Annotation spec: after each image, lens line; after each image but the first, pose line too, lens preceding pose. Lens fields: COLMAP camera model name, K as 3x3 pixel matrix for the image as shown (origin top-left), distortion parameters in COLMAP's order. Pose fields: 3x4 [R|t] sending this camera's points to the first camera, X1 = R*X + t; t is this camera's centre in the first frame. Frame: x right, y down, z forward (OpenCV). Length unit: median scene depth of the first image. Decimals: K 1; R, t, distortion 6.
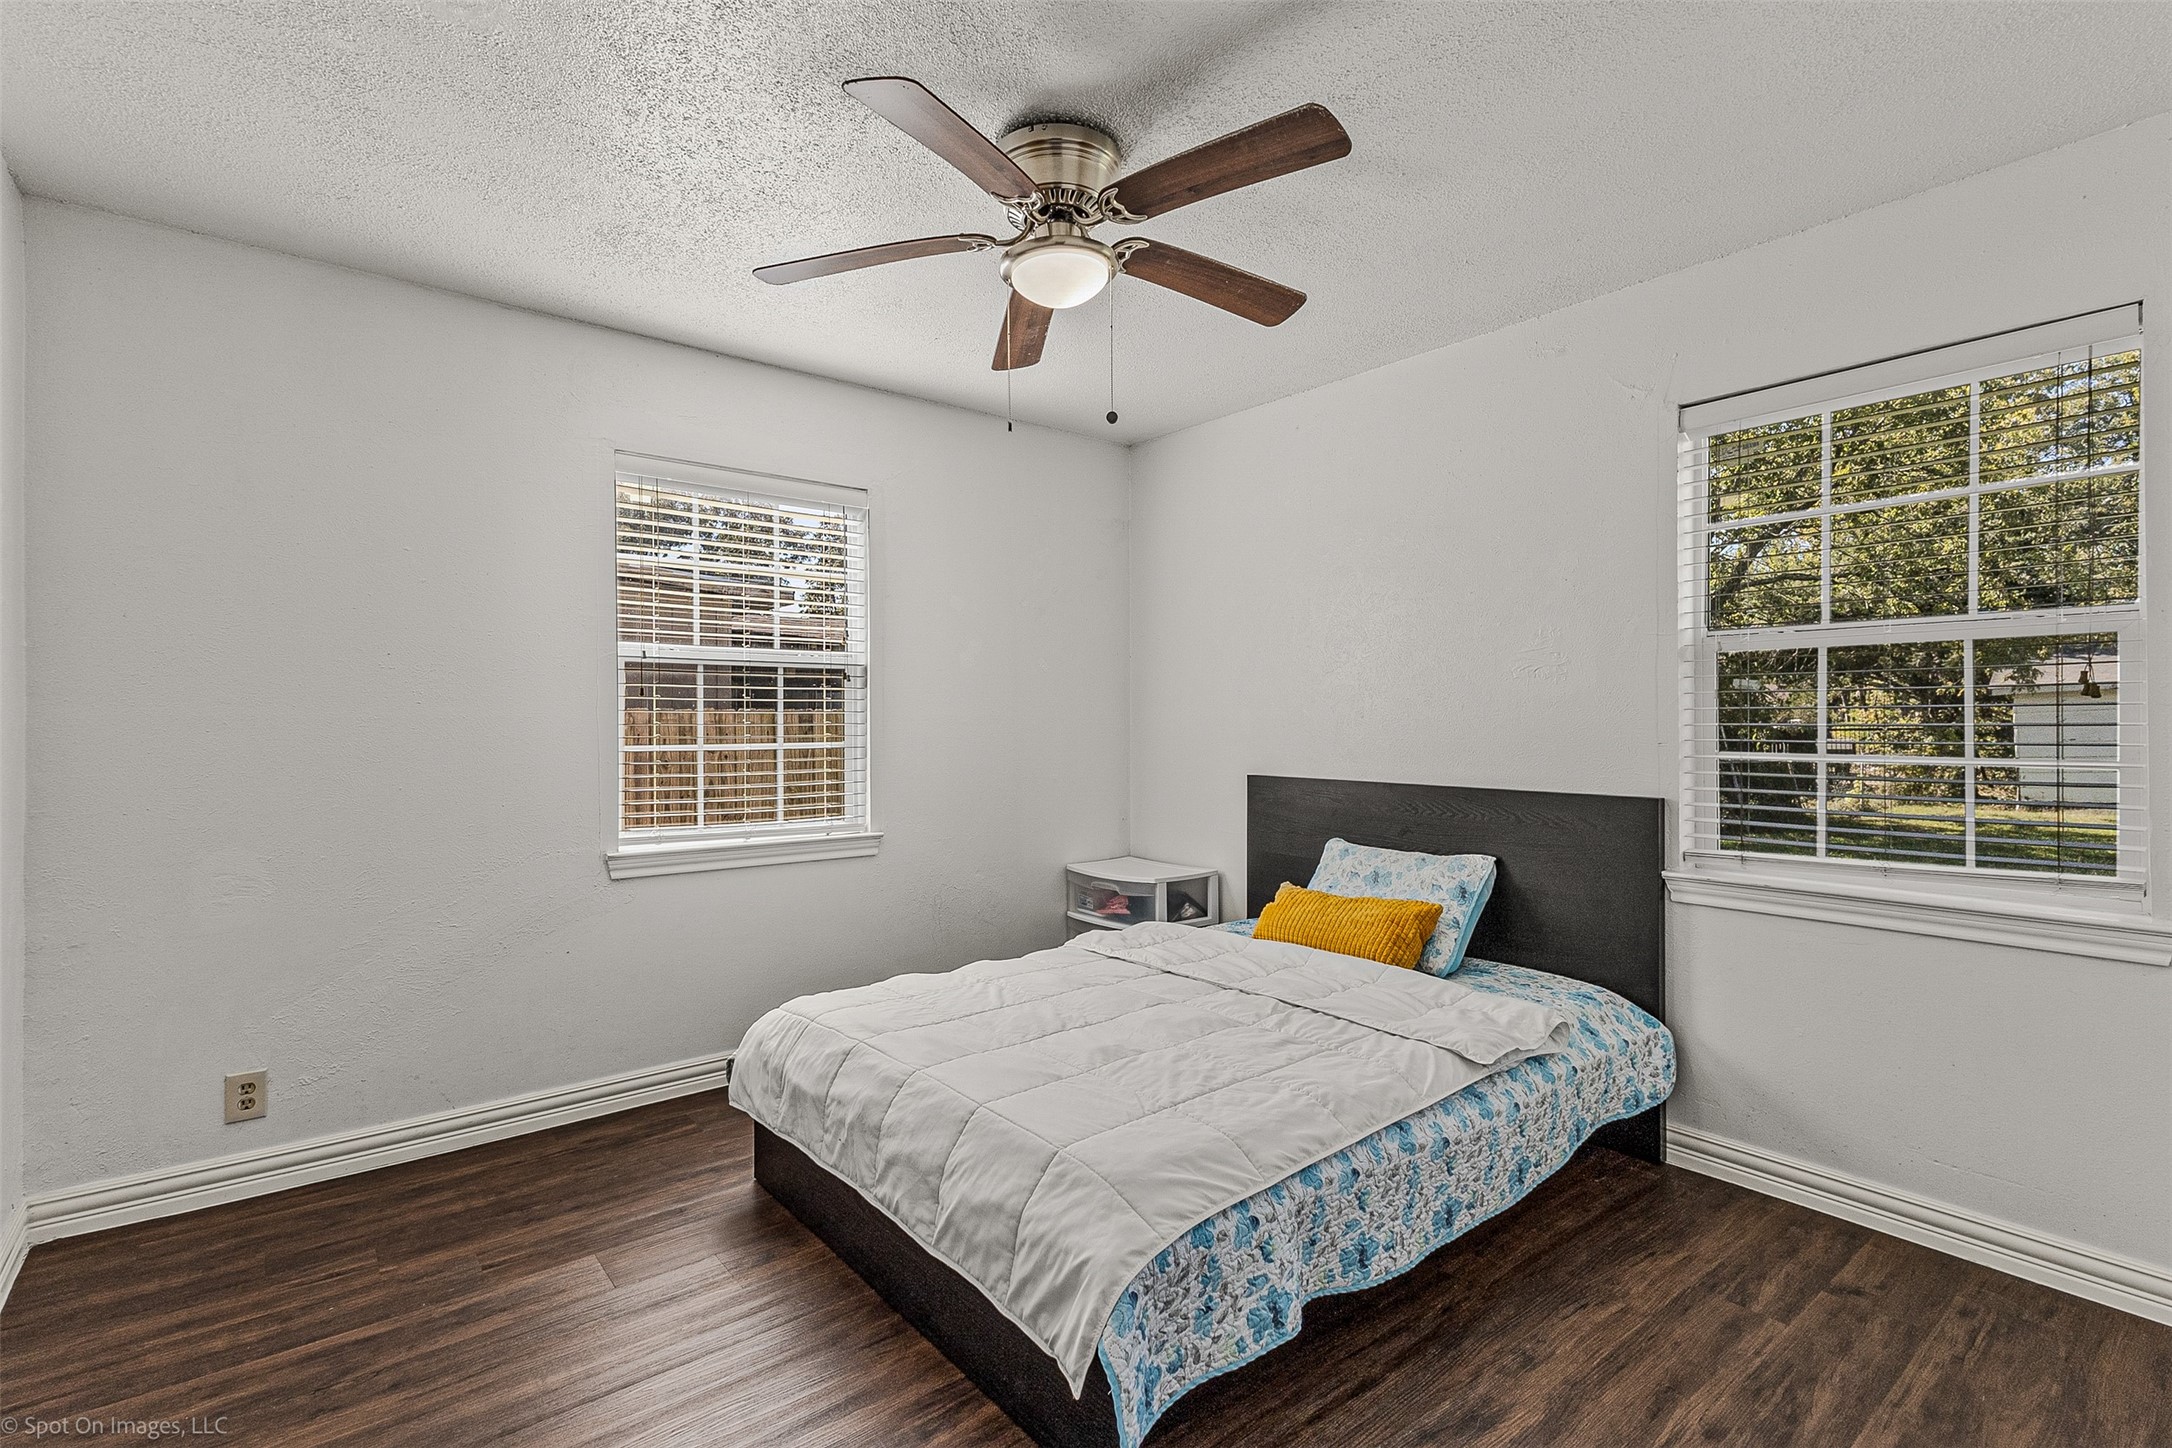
lens RADIAL K [[1000.1, 0, 1094.3], [0, 1000.1, 743.4], [0, 0, 1]] dist [0.004069, 0.000850]
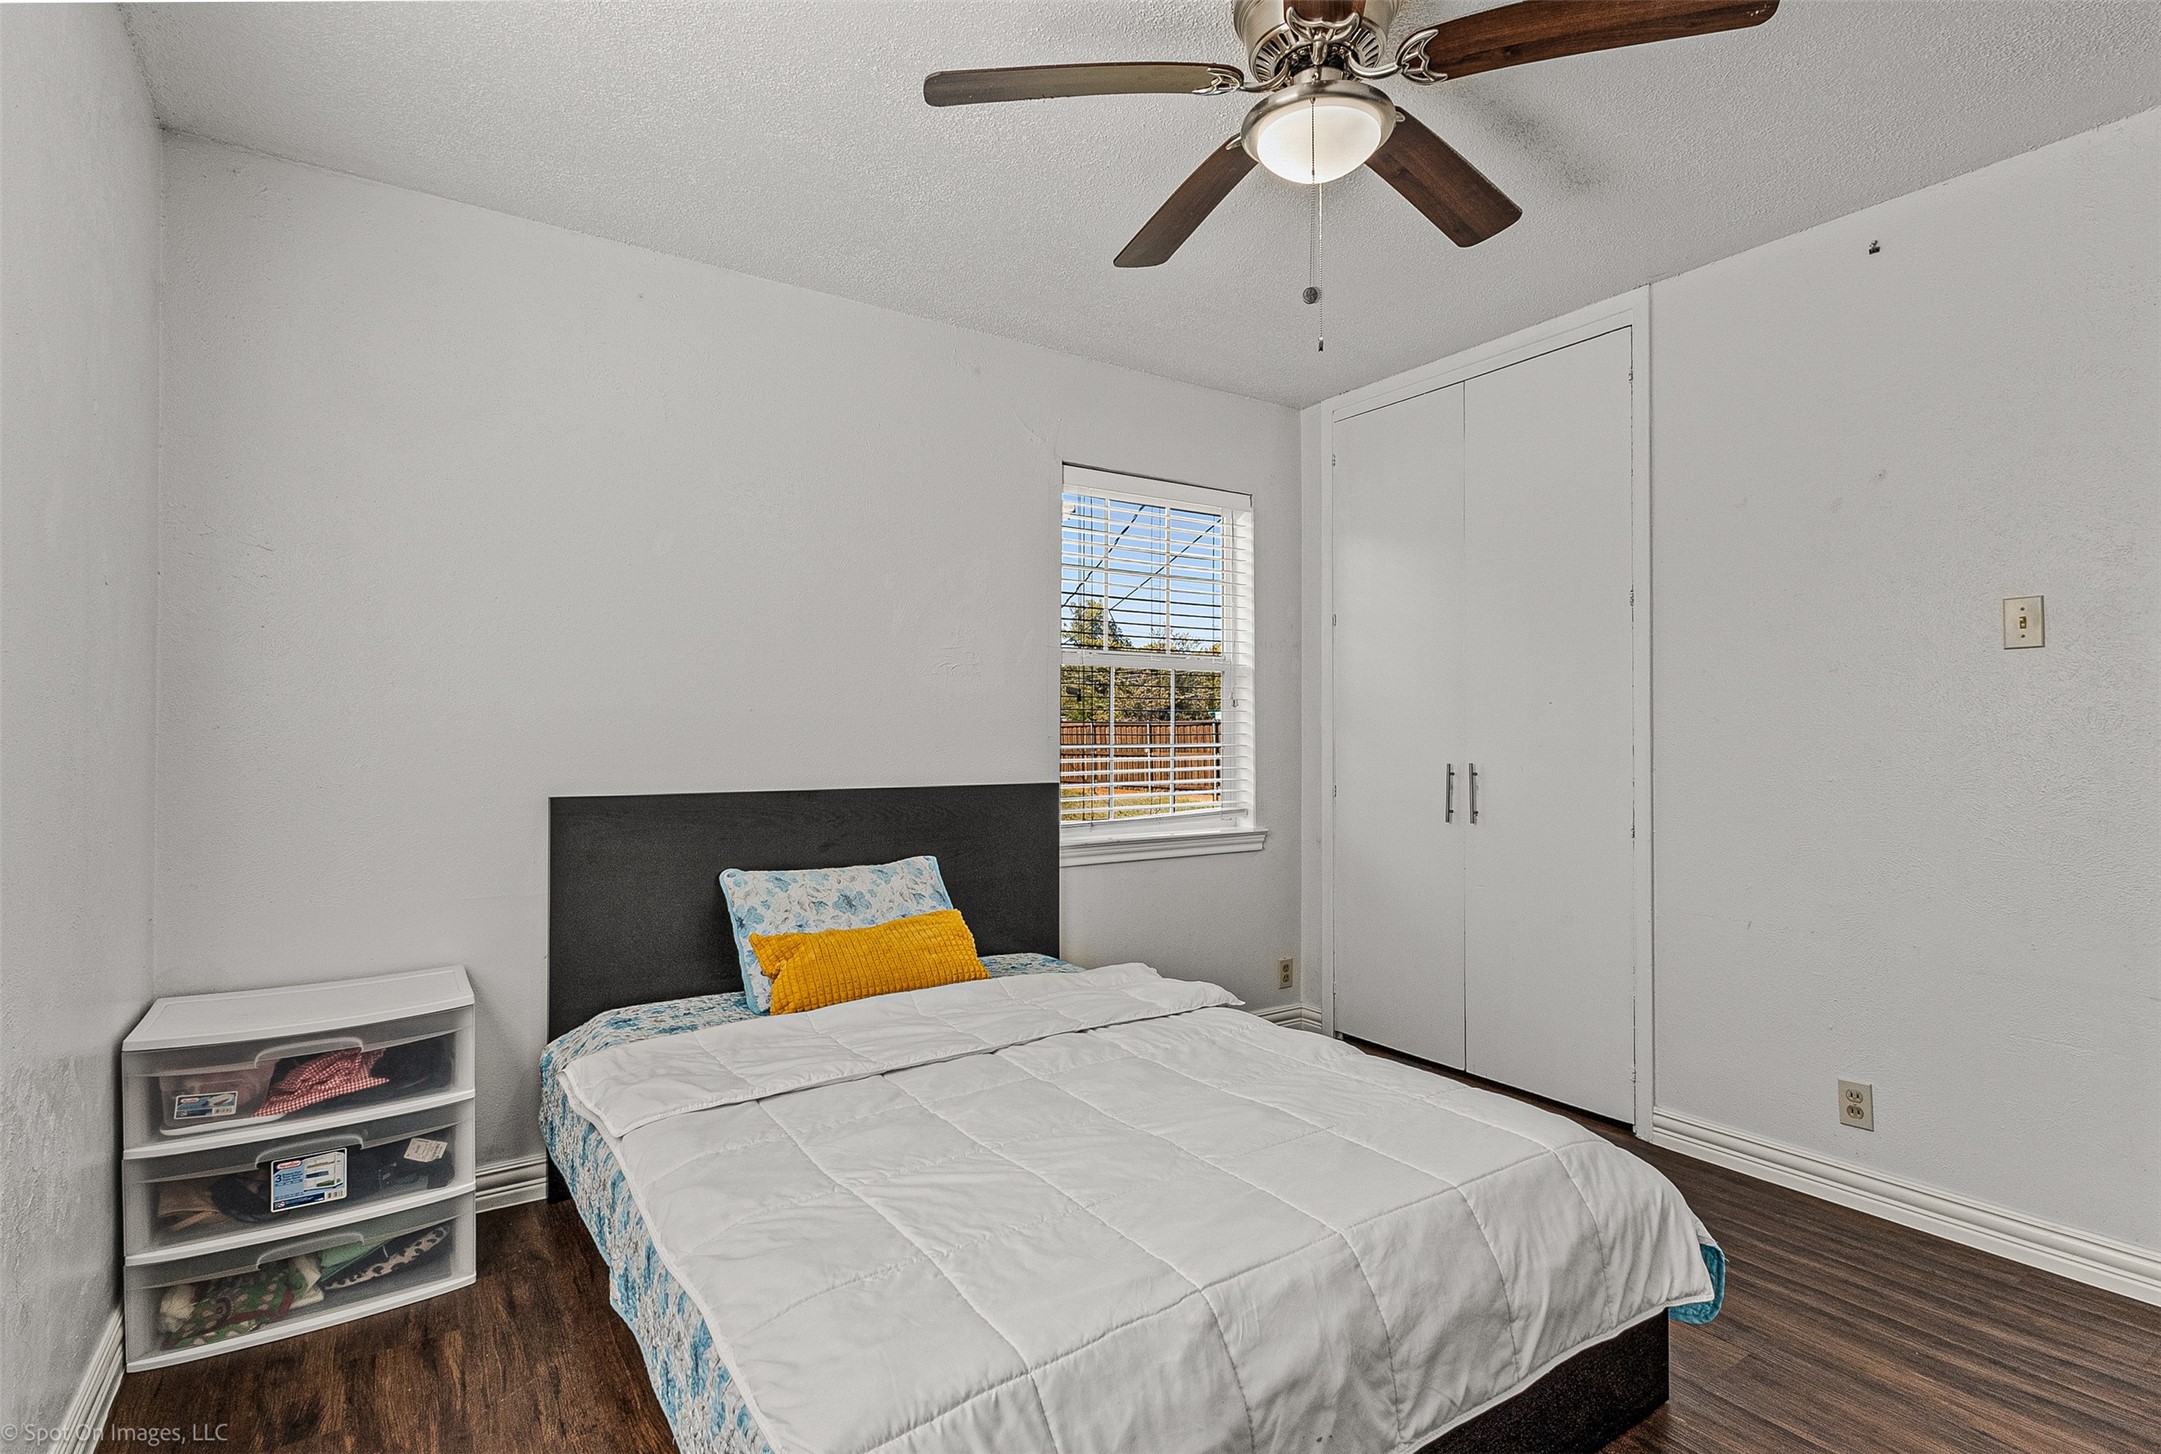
lens RADIAL K [[1044.5, 0, 1080.5], [0, 1044.5, 727.0], [0, 0, 1]] dist [-0.000159, -0.000014]
pose [[0.085166, 0.008922, 0.996327, -0.618075], [0.023129, 0.999673, -0.010929, 0.002364], [-0.996098, 0.023974, 0.084932, 0.785025]]
